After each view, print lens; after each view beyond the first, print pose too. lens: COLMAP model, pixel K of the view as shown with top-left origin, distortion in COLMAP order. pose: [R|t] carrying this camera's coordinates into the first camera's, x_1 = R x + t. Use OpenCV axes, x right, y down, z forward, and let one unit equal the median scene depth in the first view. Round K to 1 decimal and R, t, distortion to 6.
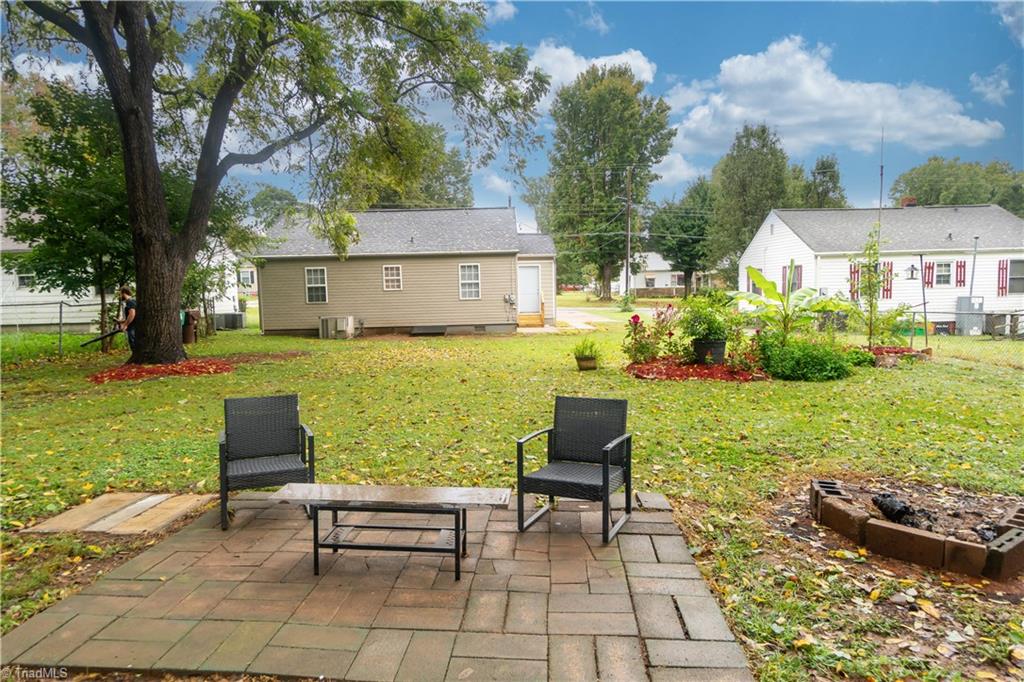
lens RADIAL K [[627.7, 0, 511.5], [0, 627.7, 321.9], [0, 0, 1]] dist [-0.020354, -0.000228]
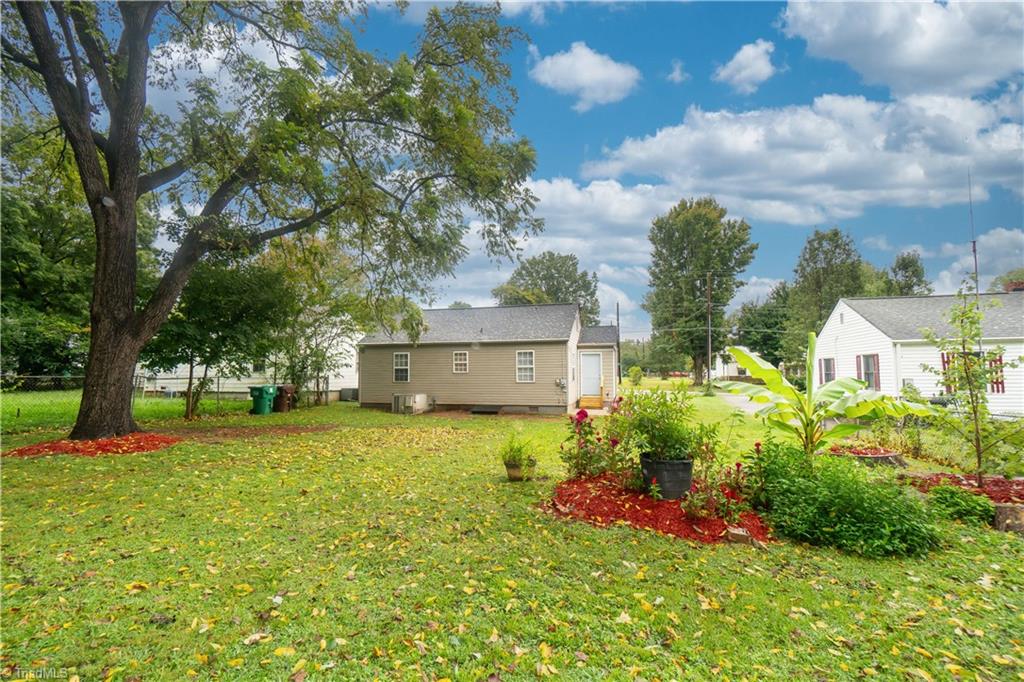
lens RADIAL K [[453.9, 0, 501.8], [0, 453.9, 328.4], [0, 0, 1]] dist [-0.006211, -0.000213]
pose [[0.959645, -0.008790, -0.281078, 0.108645], [-0.033644, 0.988744, -0.145786, -0.010504], [0.279196, 0.149359, 0.948547, 0.186028]]
